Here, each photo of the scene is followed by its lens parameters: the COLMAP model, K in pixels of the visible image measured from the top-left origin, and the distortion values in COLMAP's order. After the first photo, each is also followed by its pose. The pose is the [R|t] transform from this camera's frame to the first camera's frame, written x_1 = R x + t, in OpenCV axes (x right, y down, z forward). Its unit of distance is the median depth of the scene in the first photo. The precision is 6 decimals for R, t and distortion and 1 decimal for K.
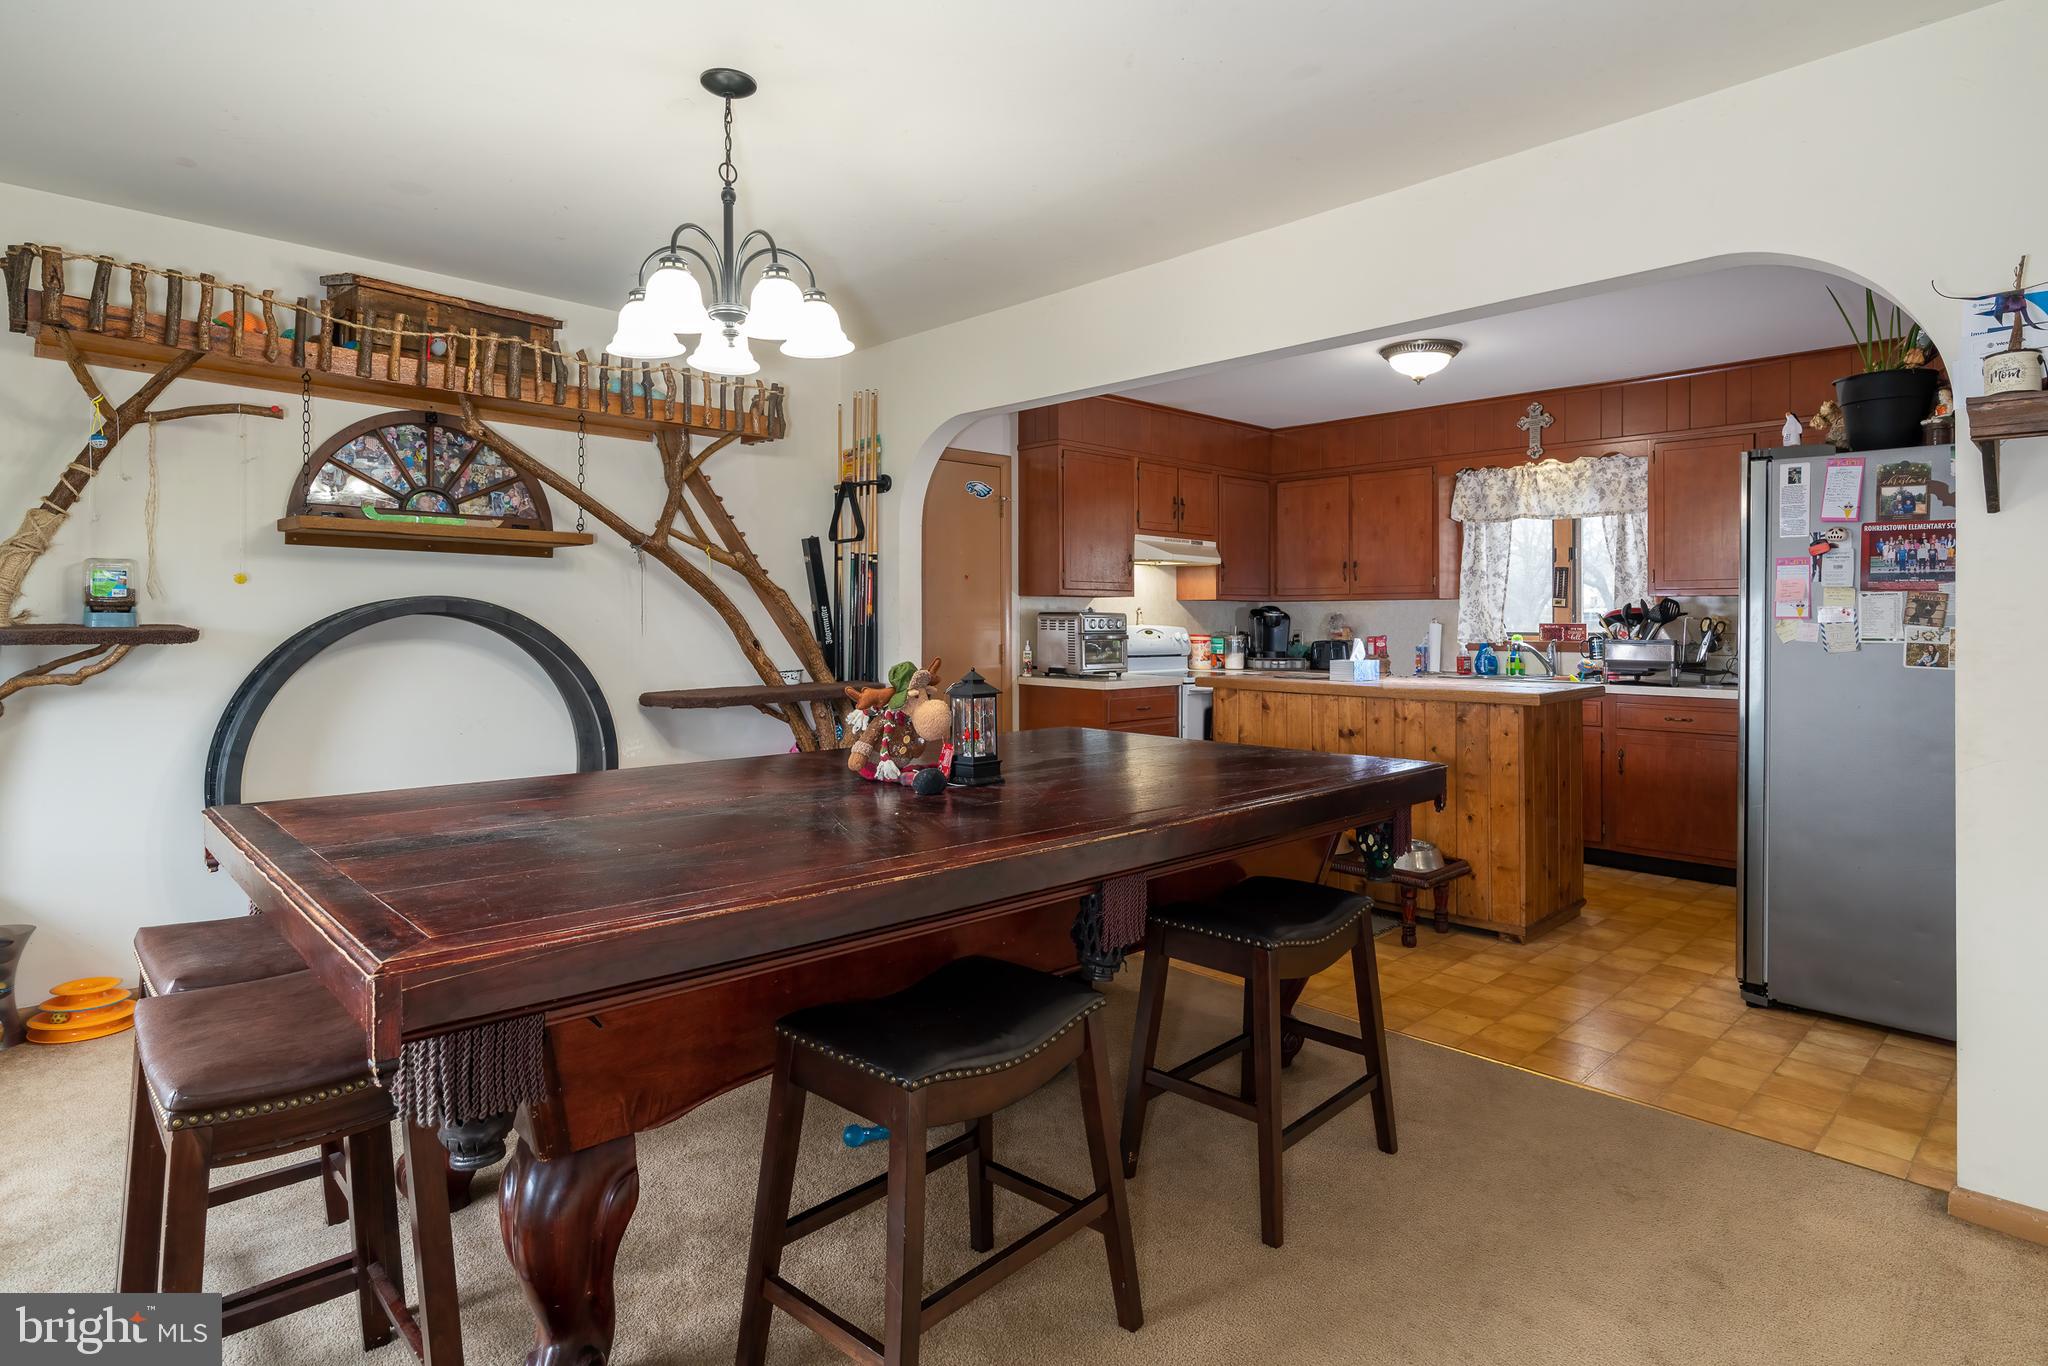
lens RADIAL K [[1074.1, 0, 999.6], [0, 1074.1, 598.3], [0, 0, 1]] dist [-0.011433, 0.002779]
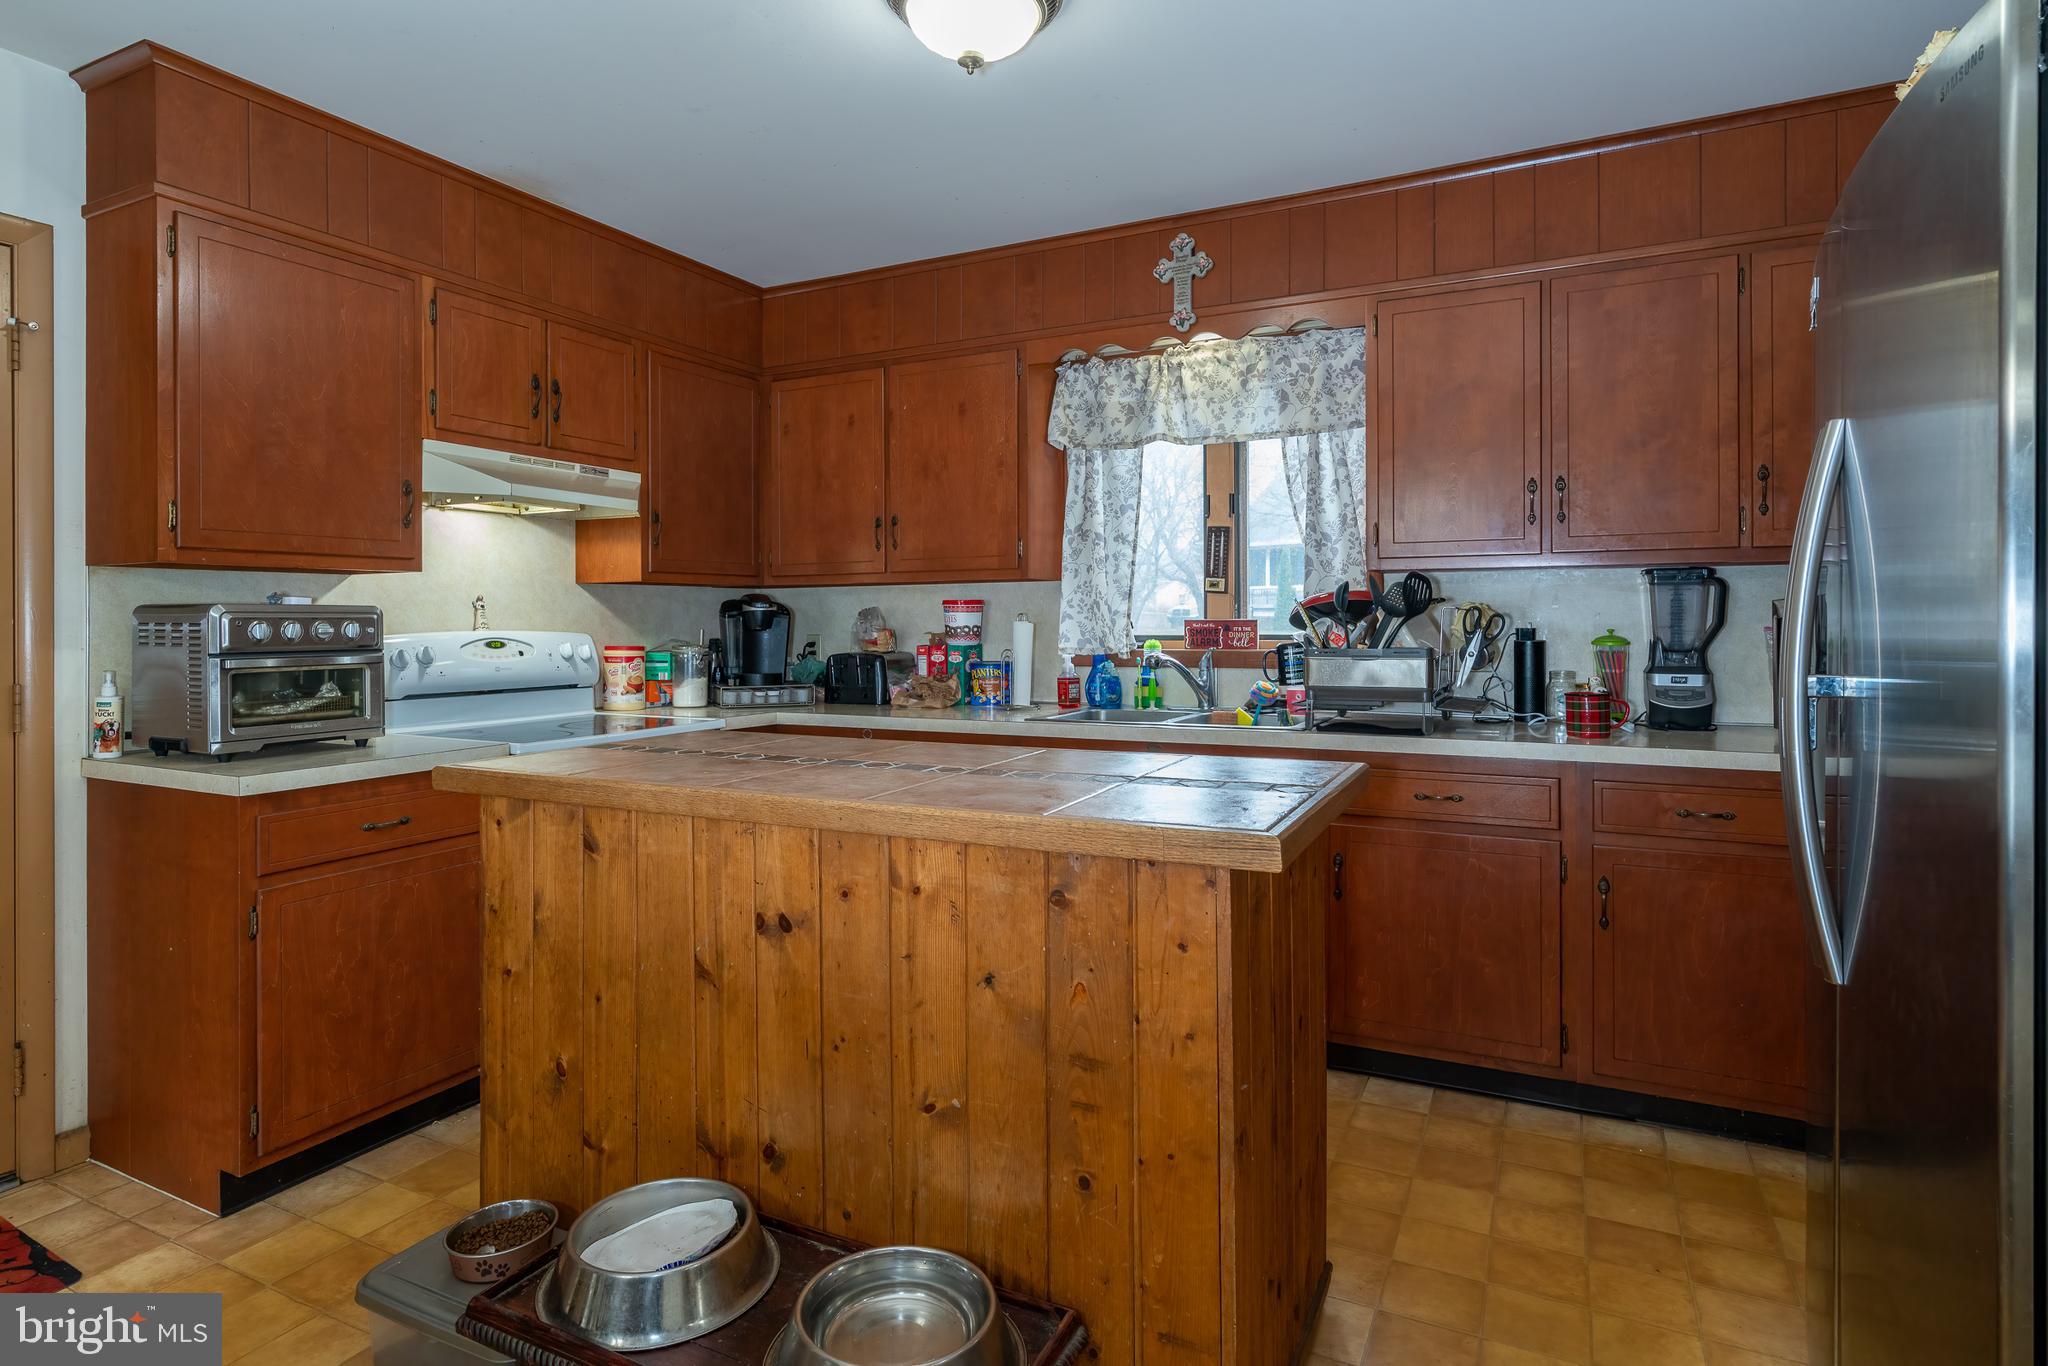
lens RADIAL K [[1074.1, 0, 1024.2], [0, 1074.1, 605.4], [0, 0, 1]] dist [-0.011433, 0.002779]
pose [[0.933619, -0.004610, 0.358237, 0.203905], [0.002185, 0.999972, 0.007174, 0.010668], [-0.358260, -0.005915, 0.933603, 0.468738]]
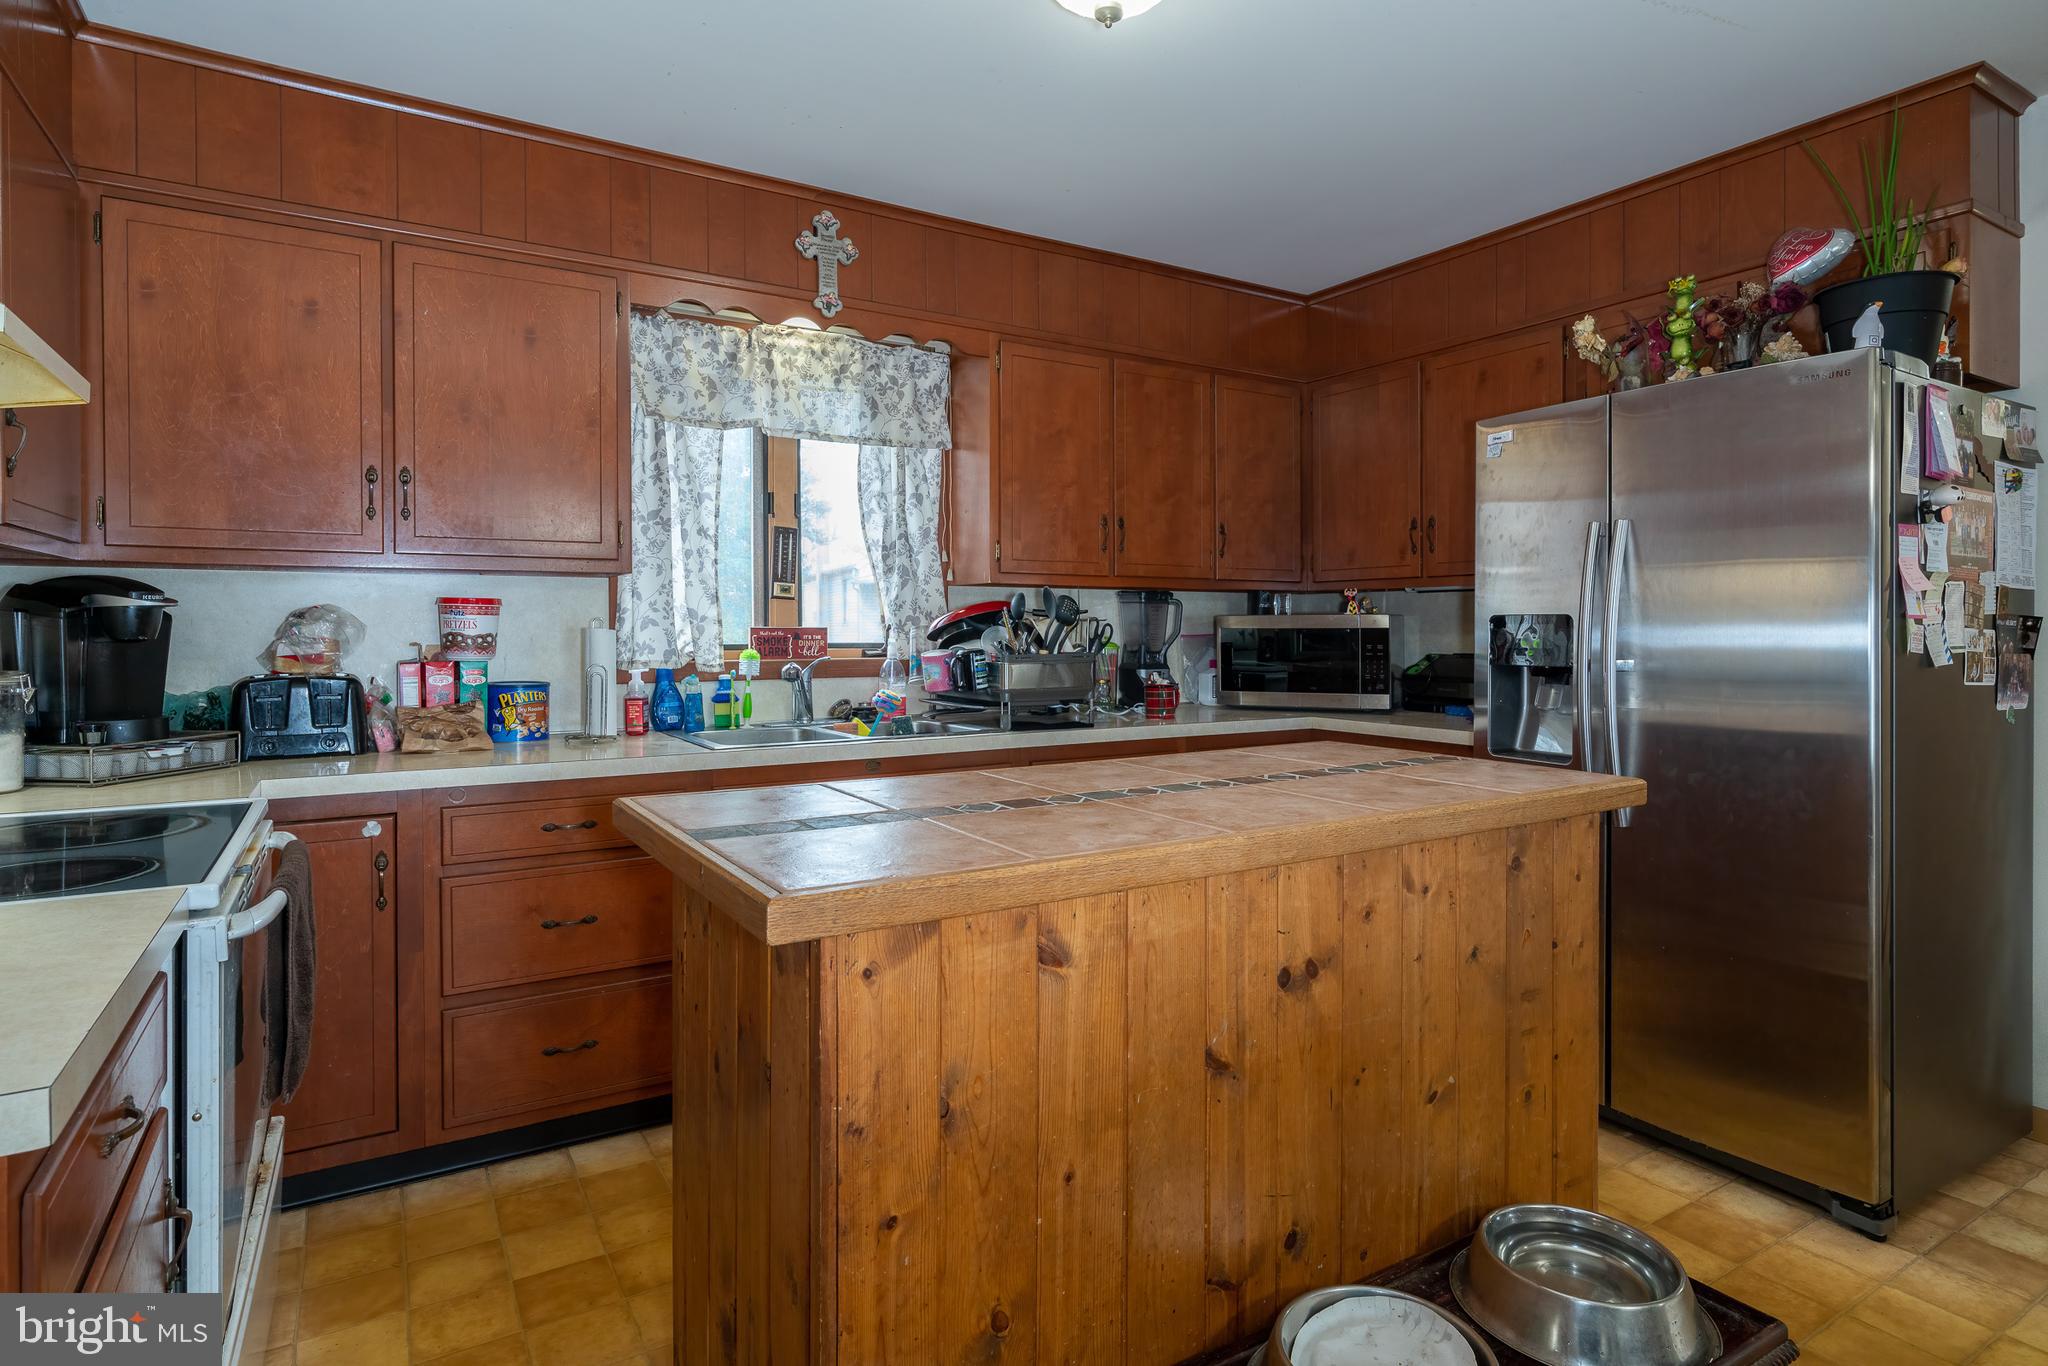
lens RADIAL K [[1074.1, 0, 983.2], [0, 1074.1, 627.0], [0, 0, 1]] dist [-0.011433, 0.002779]
pose [[0.201876, -0.003578, 0.979405, -0.005079], [-0.019961, 0.999771, 0.007766, 0.016573], [-0.979208, -0.021117, 0.201758, 0.770161]]
